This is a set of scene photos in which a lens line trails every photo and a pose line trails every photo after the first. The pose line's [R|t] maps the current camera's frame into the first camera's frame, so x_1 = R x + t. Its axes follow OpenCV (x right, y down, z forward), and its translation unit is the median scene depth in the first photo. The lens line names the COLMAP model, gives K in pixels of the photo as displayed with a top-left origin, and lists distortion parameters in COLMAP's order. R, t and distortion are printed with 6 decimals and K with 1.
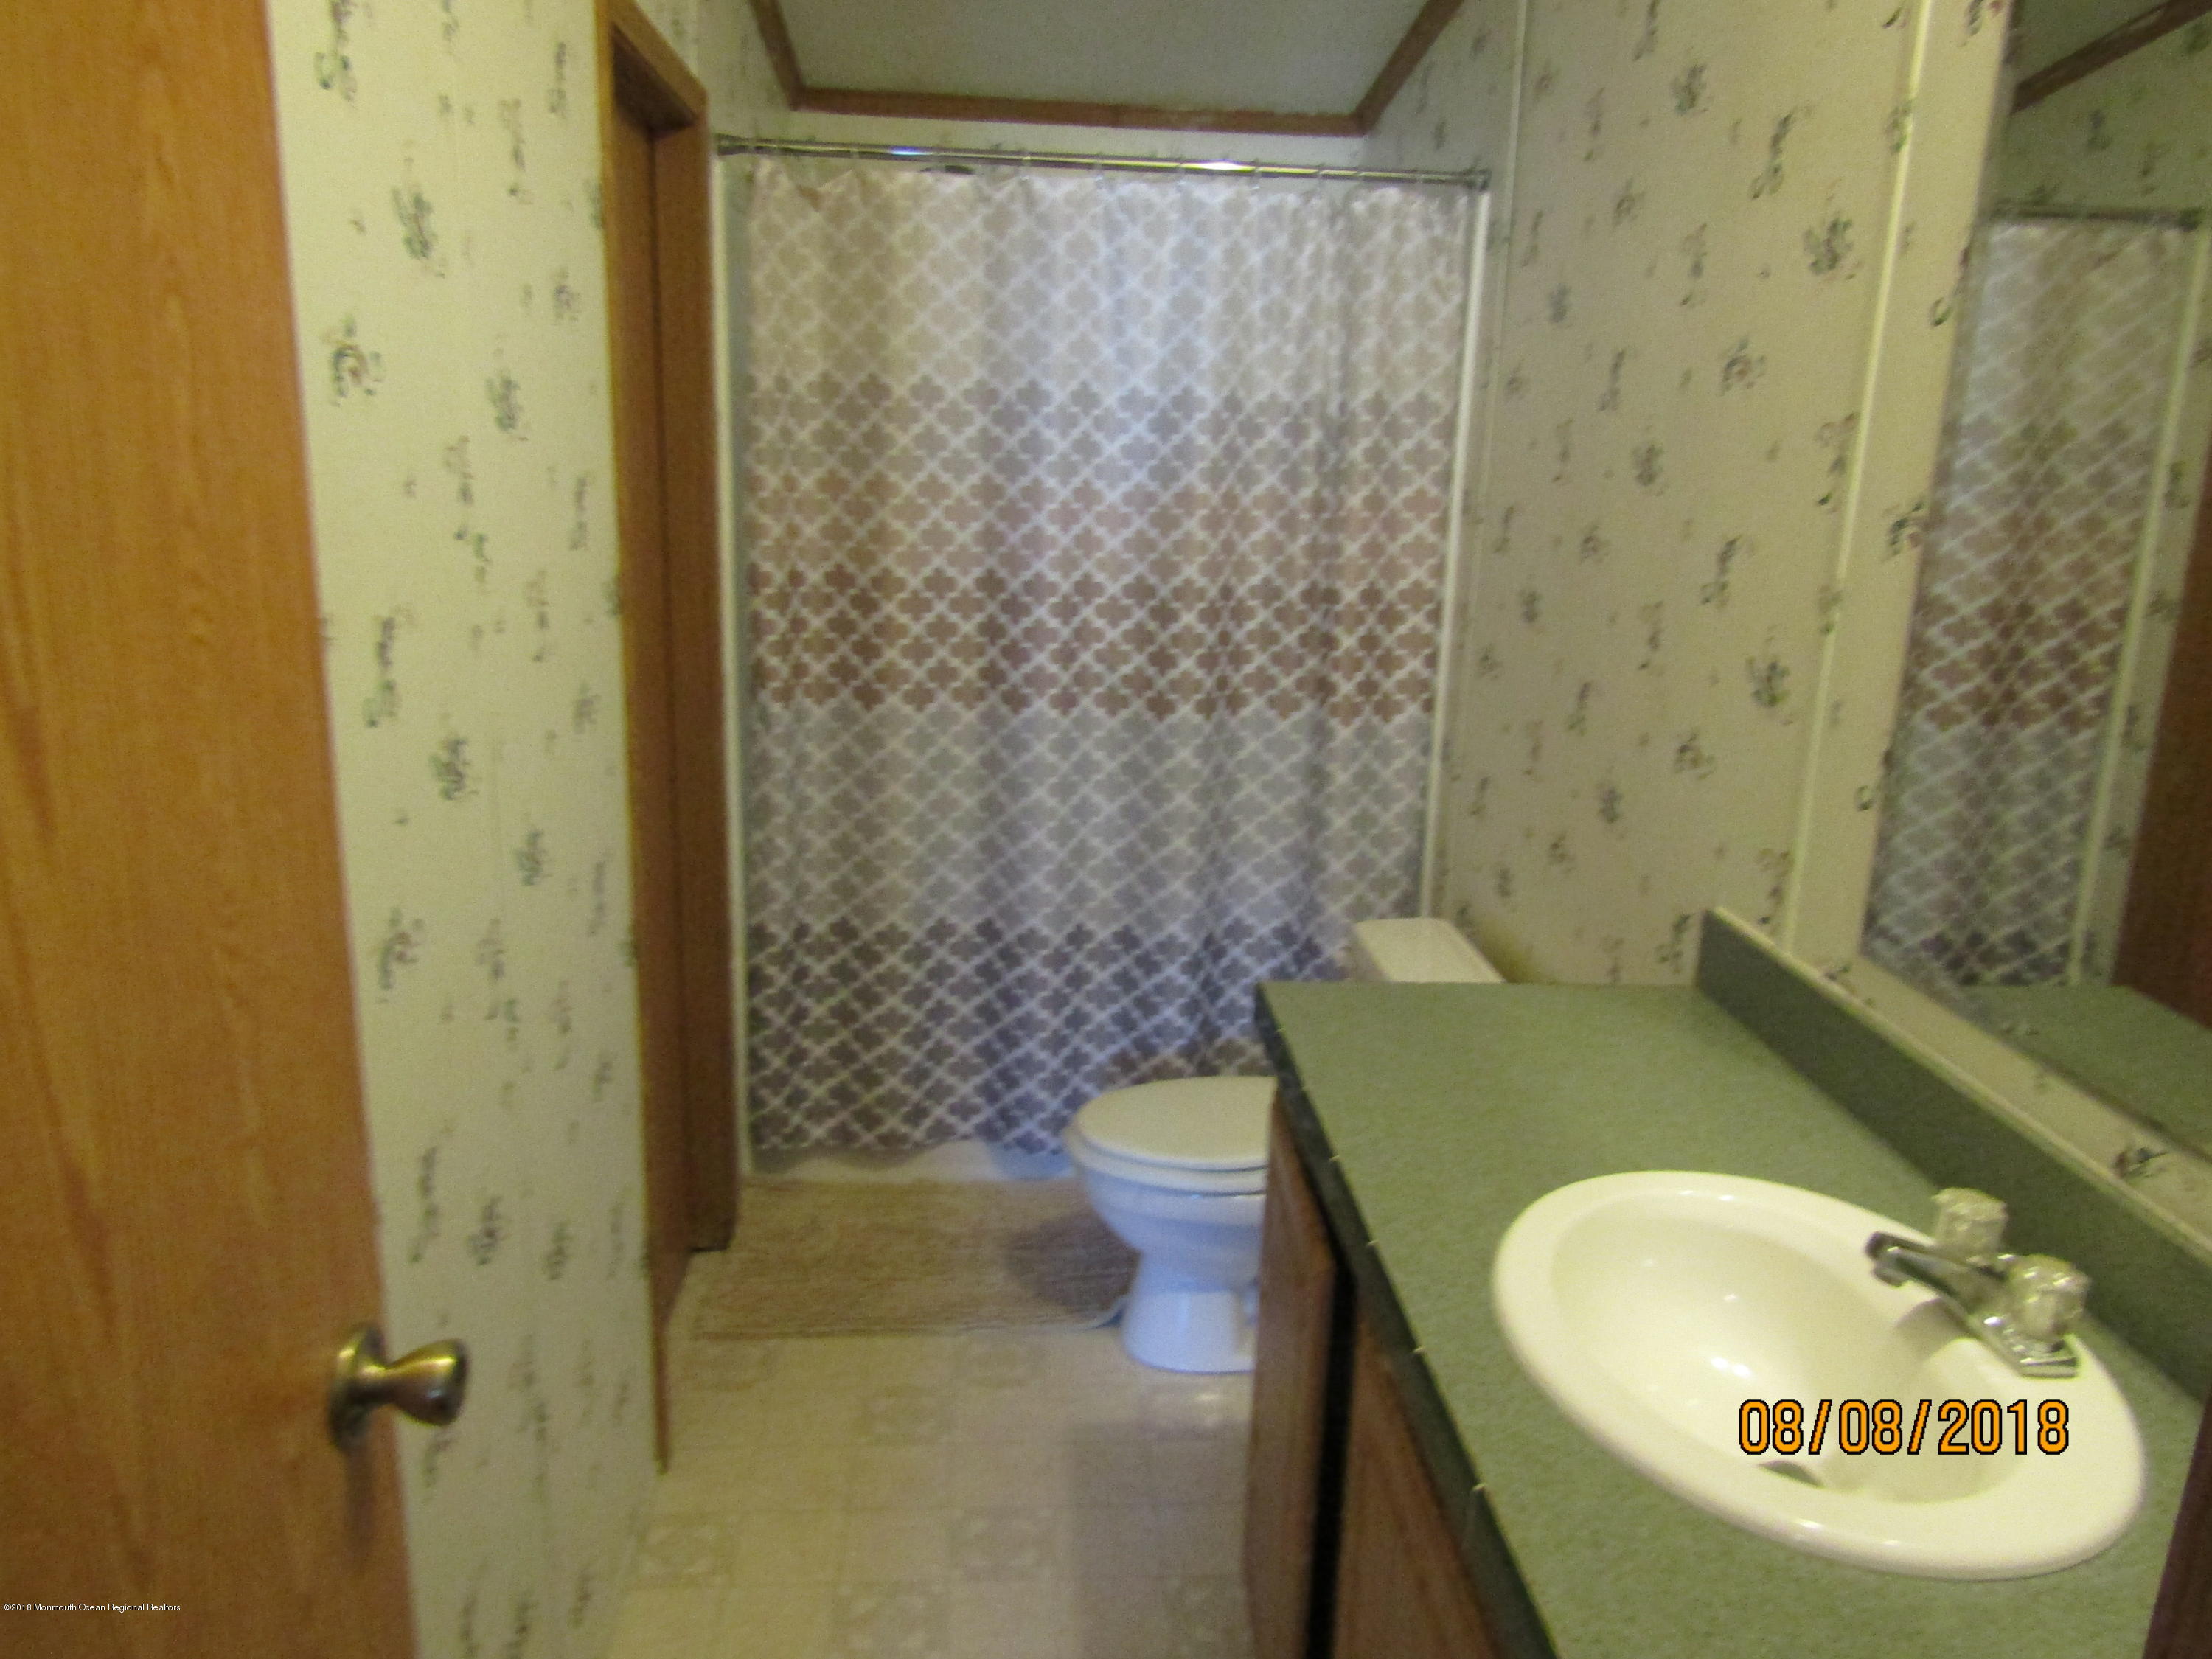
lens RADIAL K [[1582.1, 0, 1106.0], [0, 1582.1, 829.5], [0, 0, 1]] dist [-0.003859, -0.001942]
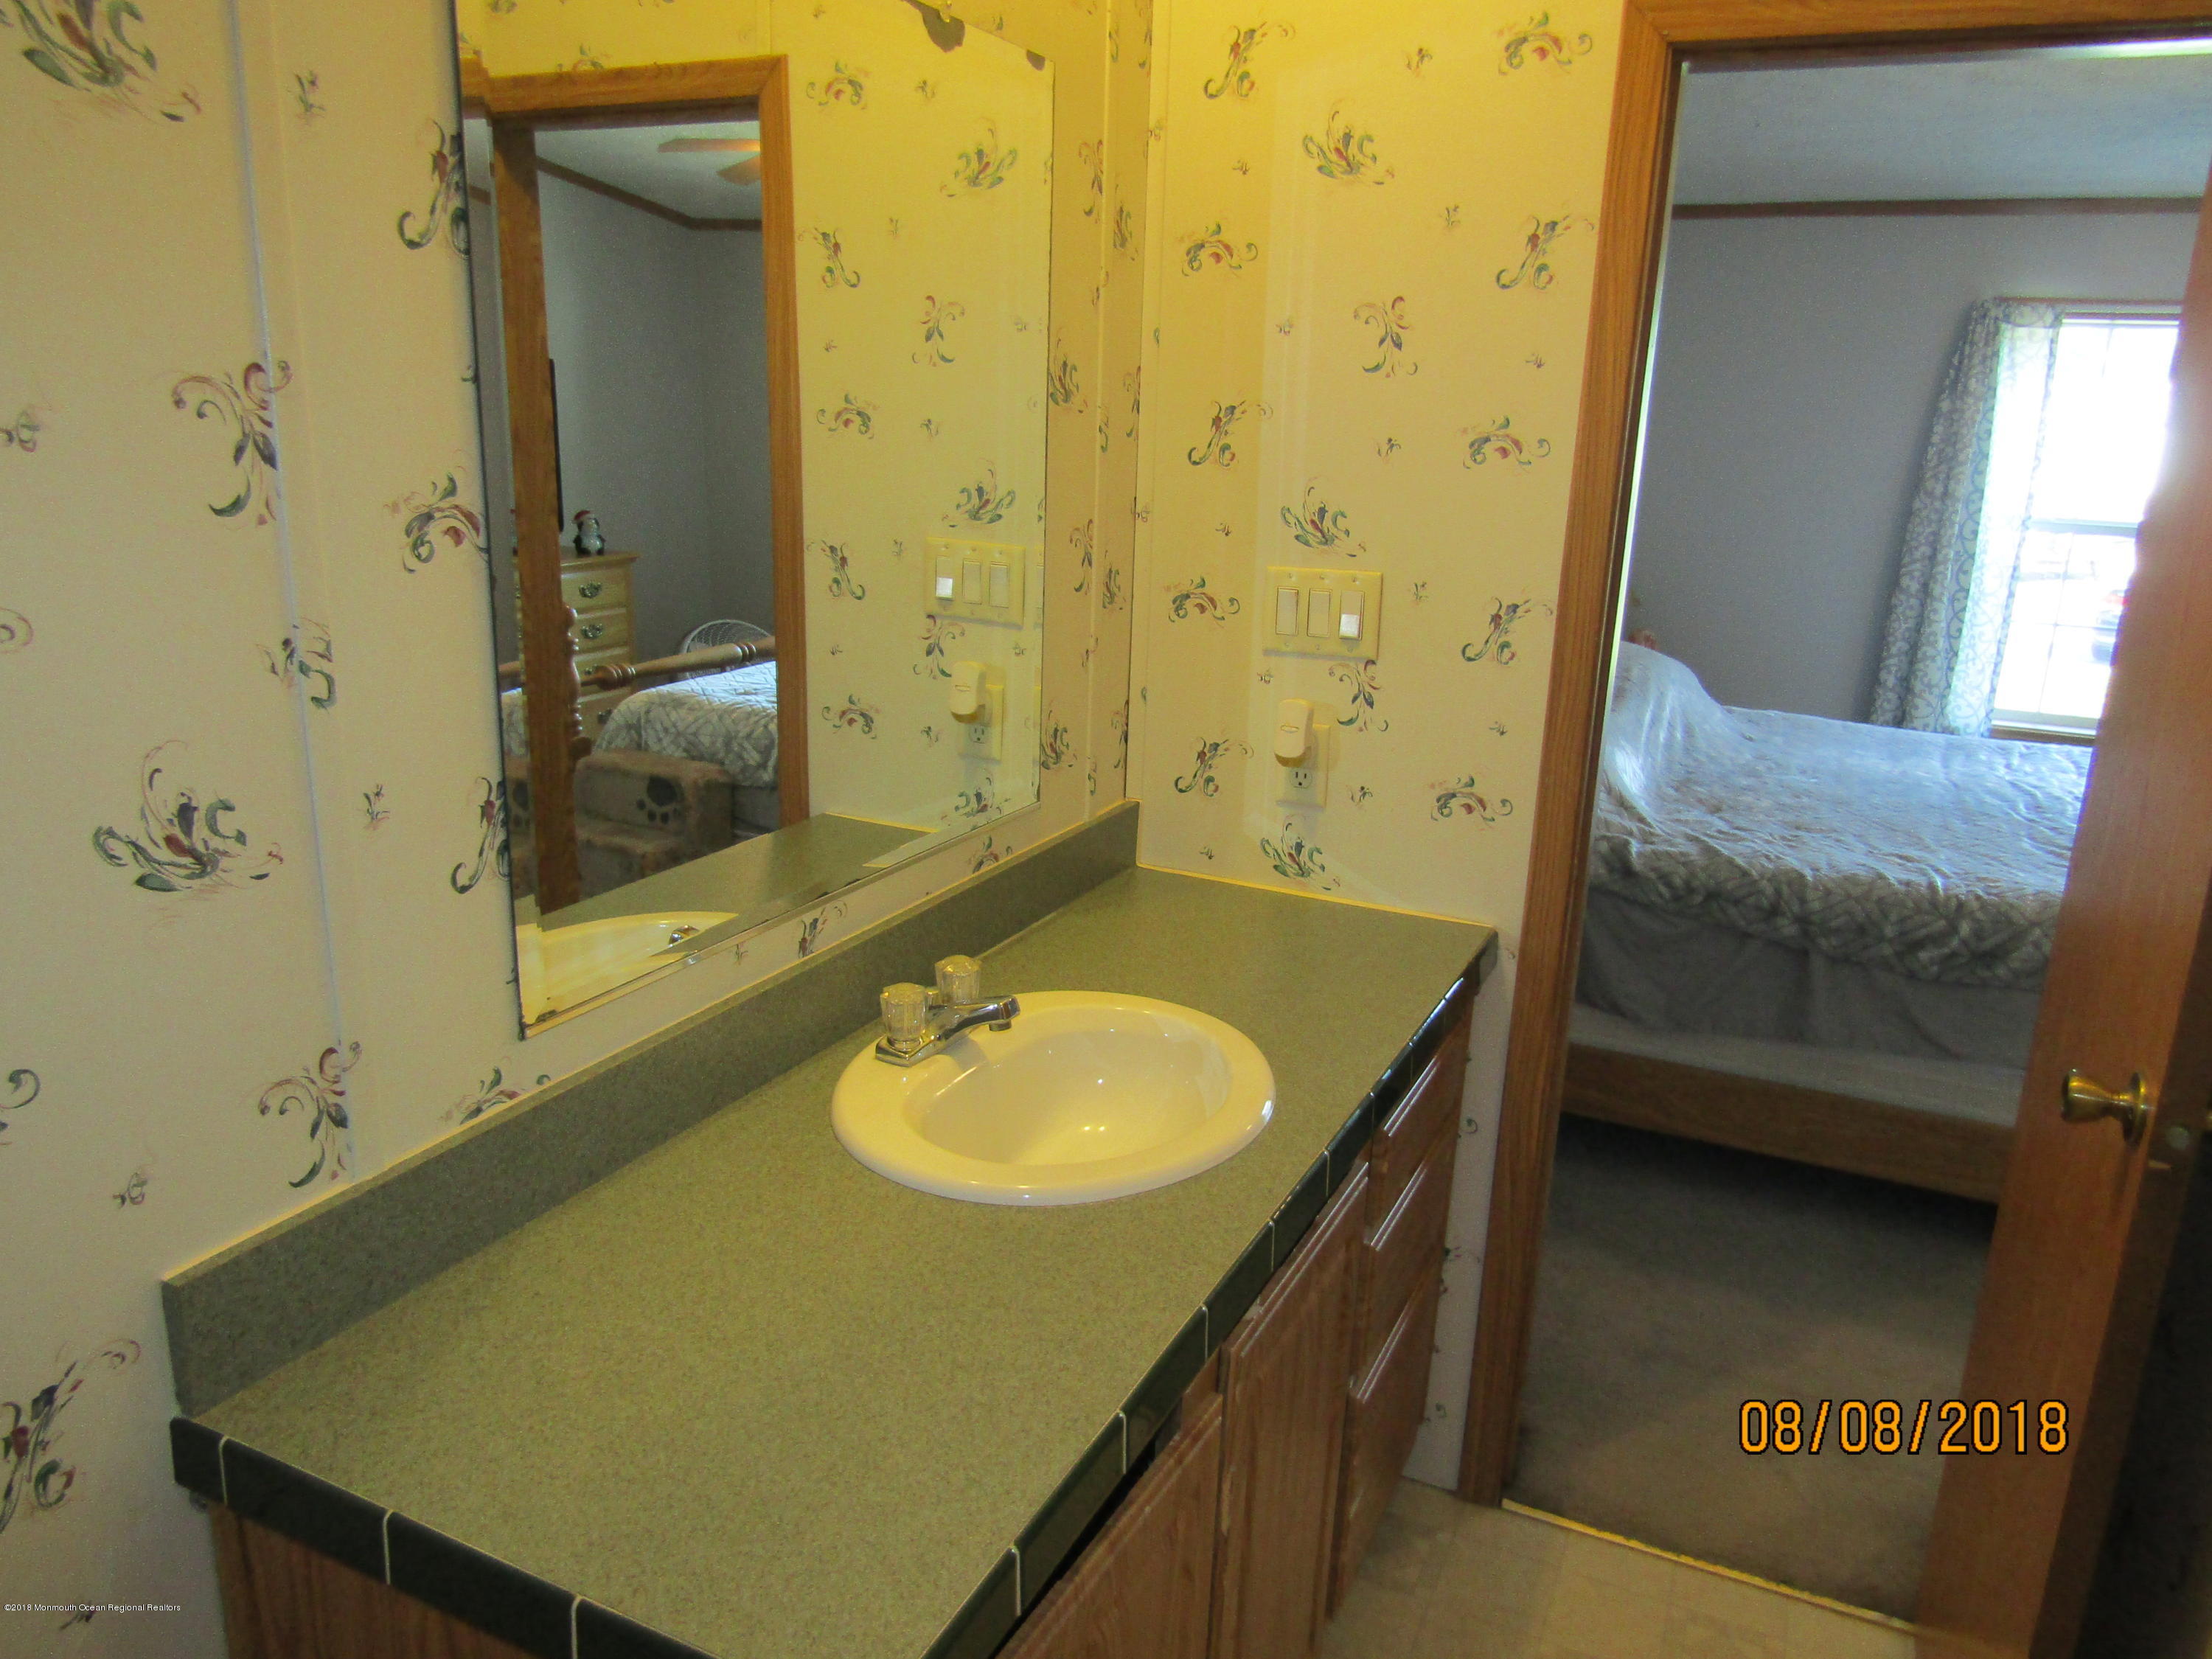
lens RADIAL K [[1582.1, 0, 1106.0], [0, 1582.1, 829.5], [0, 0, 1]] dist [-0.003859, -0.001942]
pose [[-0.864825, -0.196544, 0.462004, -0.137030], [0.061739, 0.871579, 0.486352, -0.393779], [-0.498263, 0.449133, -0.741629, 1.411547]]
